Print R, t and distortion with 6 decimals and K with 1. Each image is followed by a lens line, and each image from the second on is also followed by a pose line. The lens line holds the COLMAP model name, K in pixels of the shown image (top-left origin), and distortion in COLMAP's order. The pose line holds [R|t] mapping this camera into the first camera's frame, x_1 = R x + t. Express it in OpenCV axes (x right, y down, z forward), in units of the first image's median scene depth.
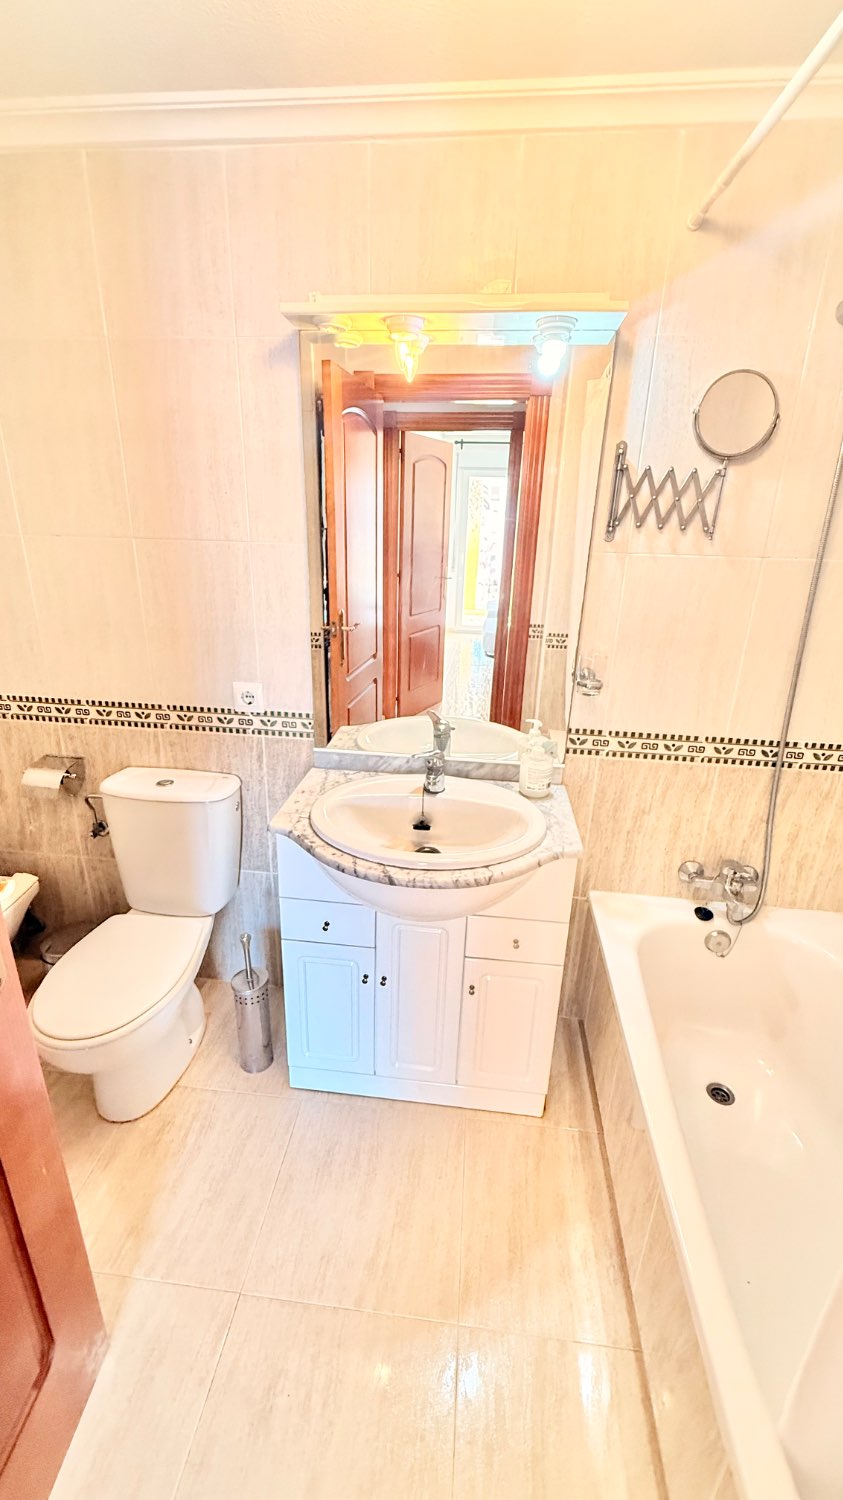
lens RADIAL K [[598.2, 0, 393.6], [0, 598.2, 722.7], [0, 0, 1]] dist [0.000493, -0.000260]
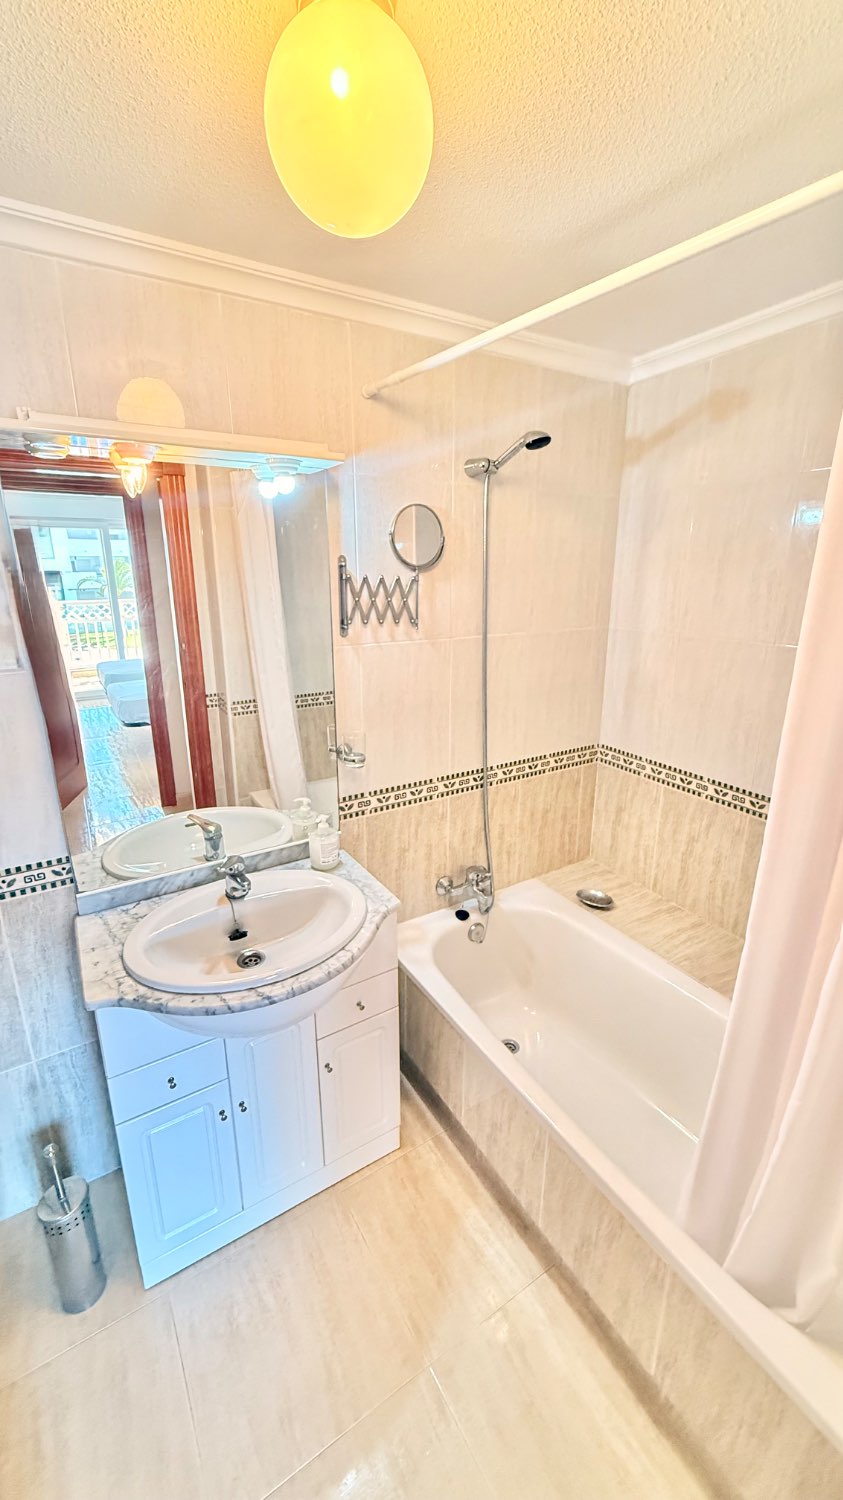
lens RADIAL K [[598.2, 0, 413.8], [0, 598.2, 735.1], [0, 0, 1]] dist [0.000493, -0.000260]
pose [[0.793269, -0.195148, 0.576751, -0.224026], [0.226776, 0.973788, 0.017579, -0.097348], [-0.565064, 0.116849, 0.816731, -0.007449]]
